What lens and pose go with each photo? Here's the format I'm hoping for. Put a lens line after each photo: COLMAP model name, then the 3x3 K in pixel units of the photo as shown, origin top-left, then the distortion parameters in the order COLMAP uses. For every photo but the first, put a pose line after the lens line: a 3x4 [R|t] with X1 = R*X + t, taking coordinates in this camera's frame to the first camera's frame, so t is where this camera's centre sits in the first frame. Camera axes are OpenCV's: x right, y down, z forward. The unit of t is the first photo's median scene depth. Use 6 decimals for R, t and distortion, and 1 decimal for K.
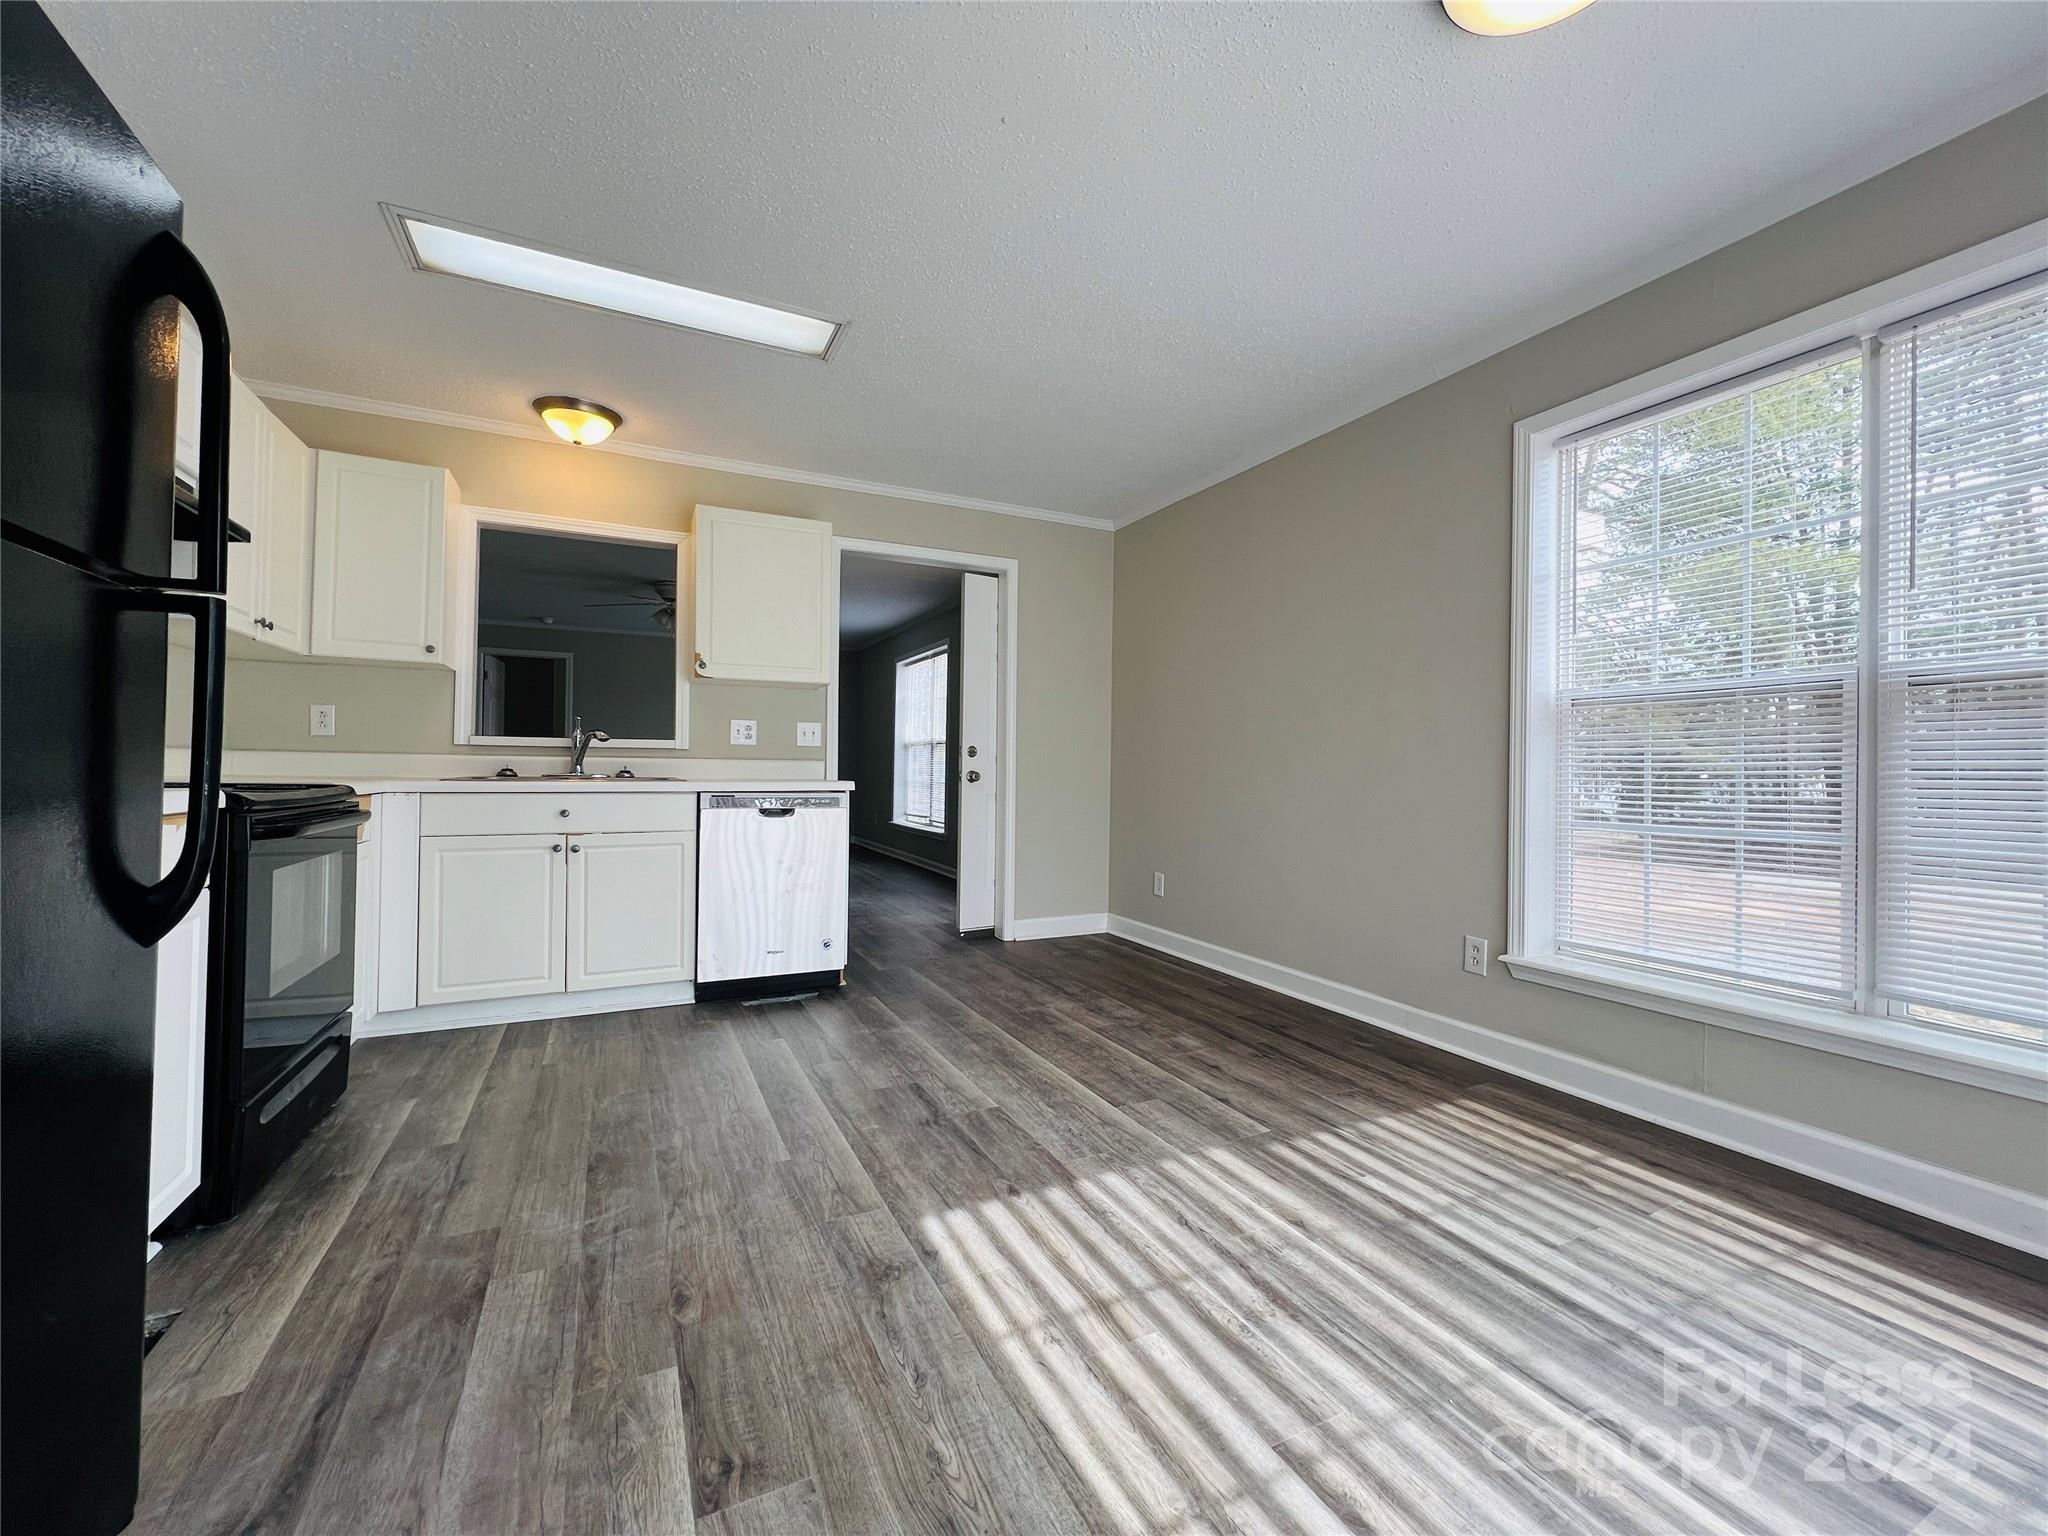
lens RADIAL K [[821.5, 0, 1024.1], [0, 821.5, 764.6], [0, 0, 1]] dist [0.007439, -0.000238]
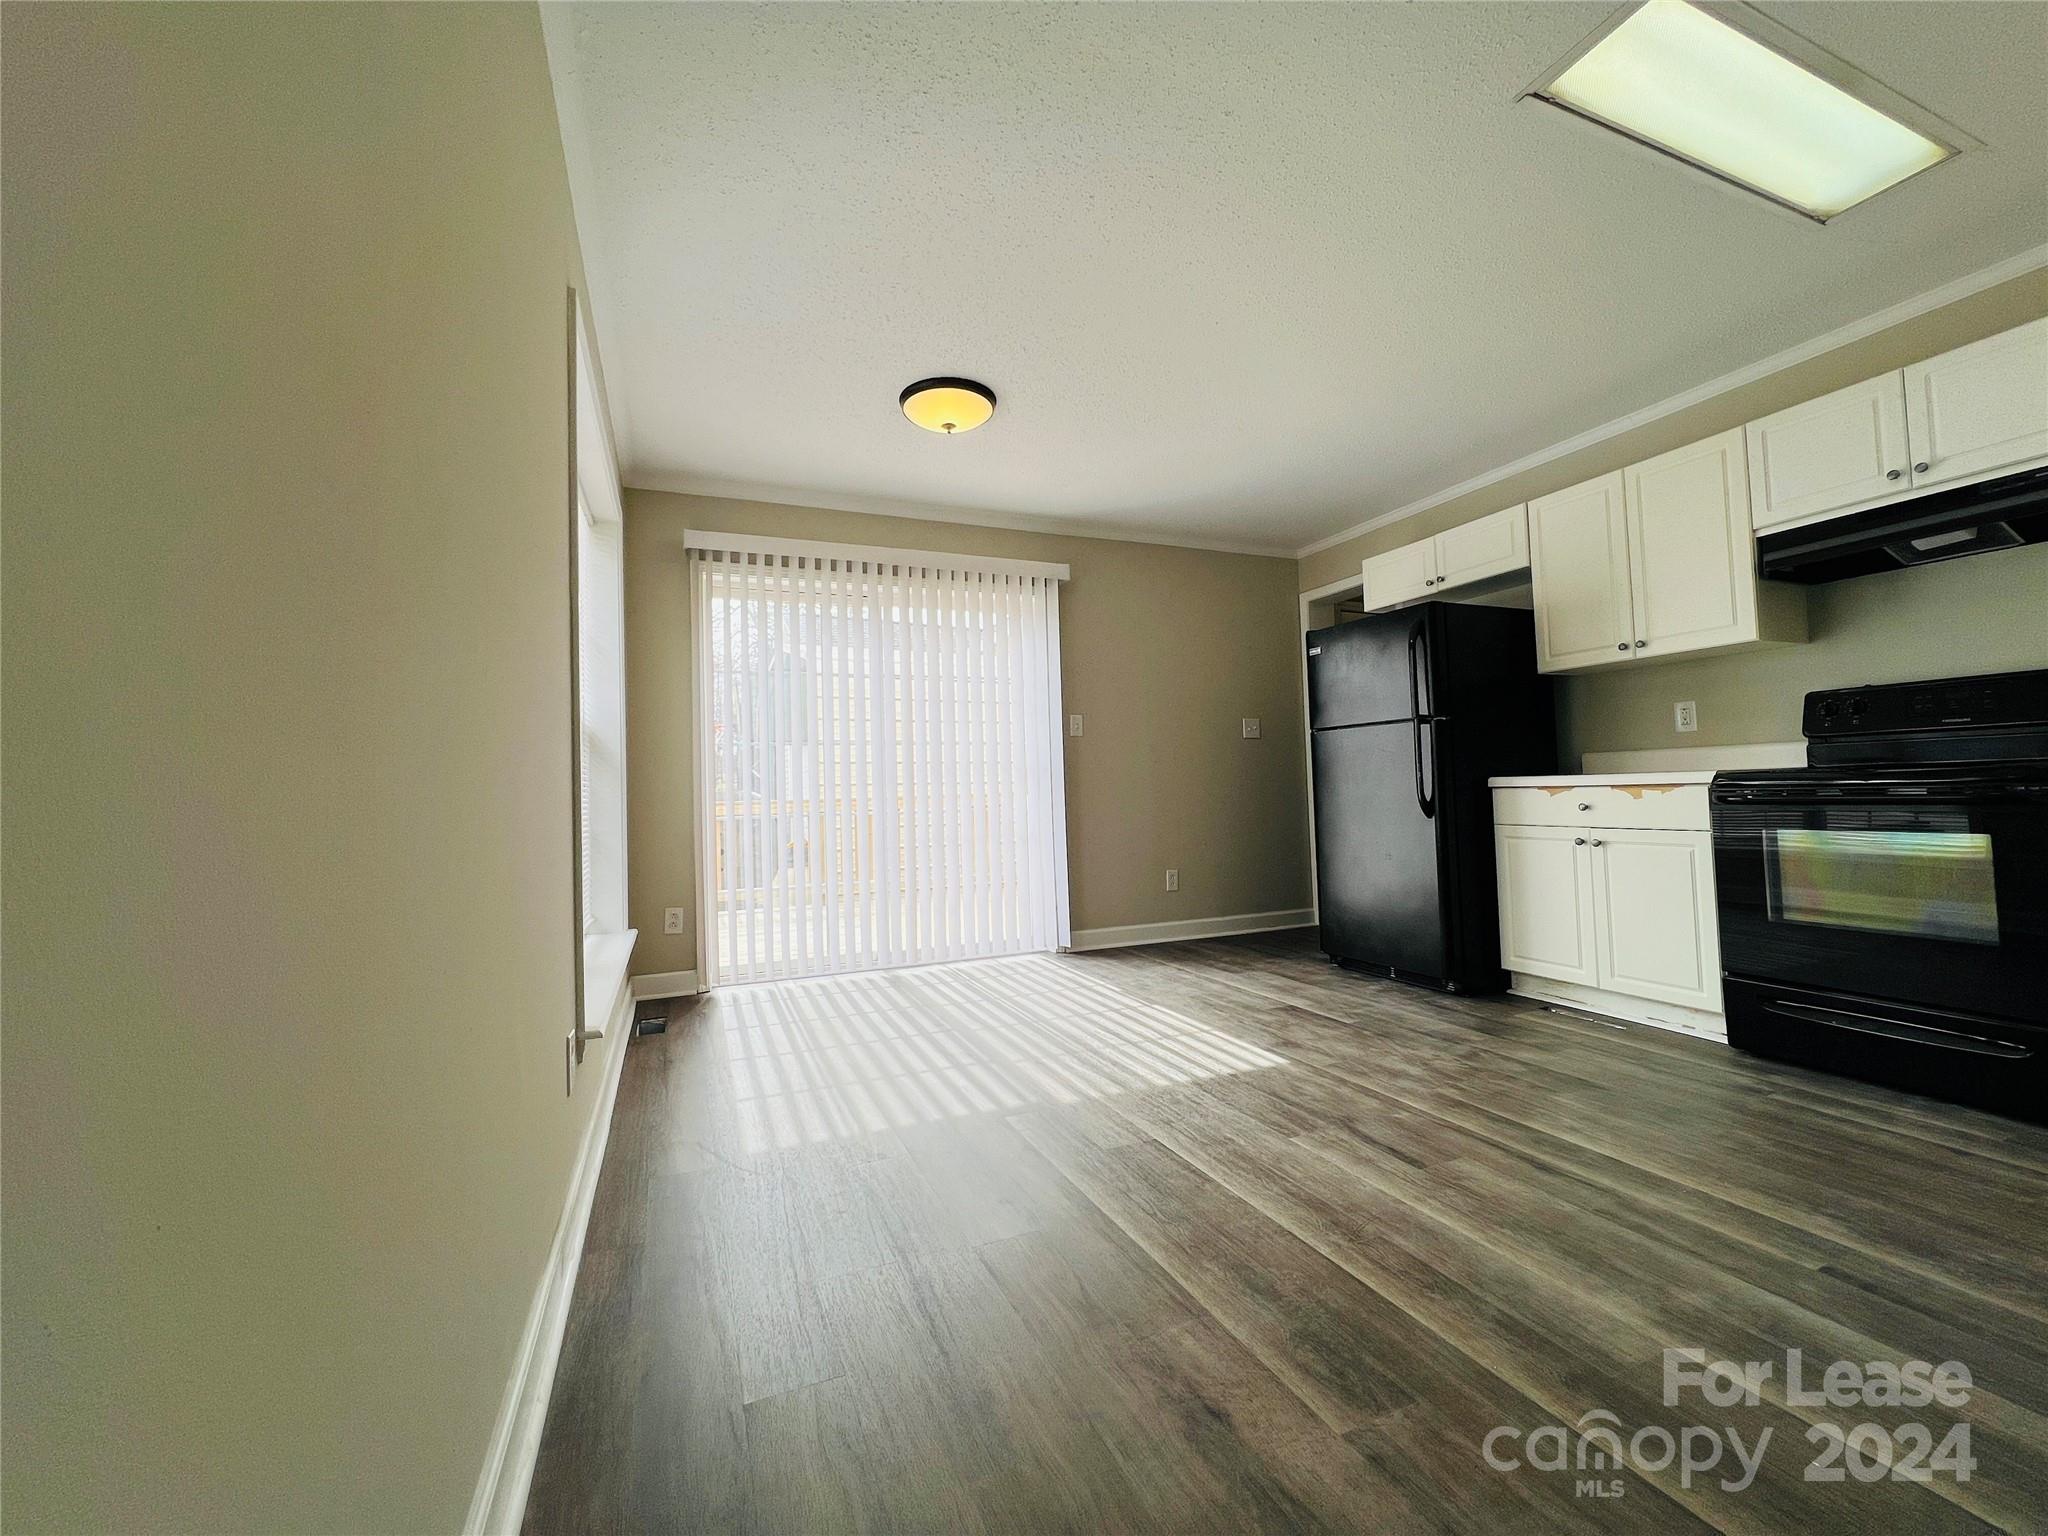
lens RADIAL K [[821.5, 0, 1023.6], [0, 821.5, 761.1], [0, 0, 1]] dist [0.007439, -0.000238]
pose [[-0.997921, 0.017096, 0.062137, 0.256714], [0.014422, 0.998961, -0.043241, 0.055139], [-0.062812, -0.042255, -0.997130, 2.555529]]
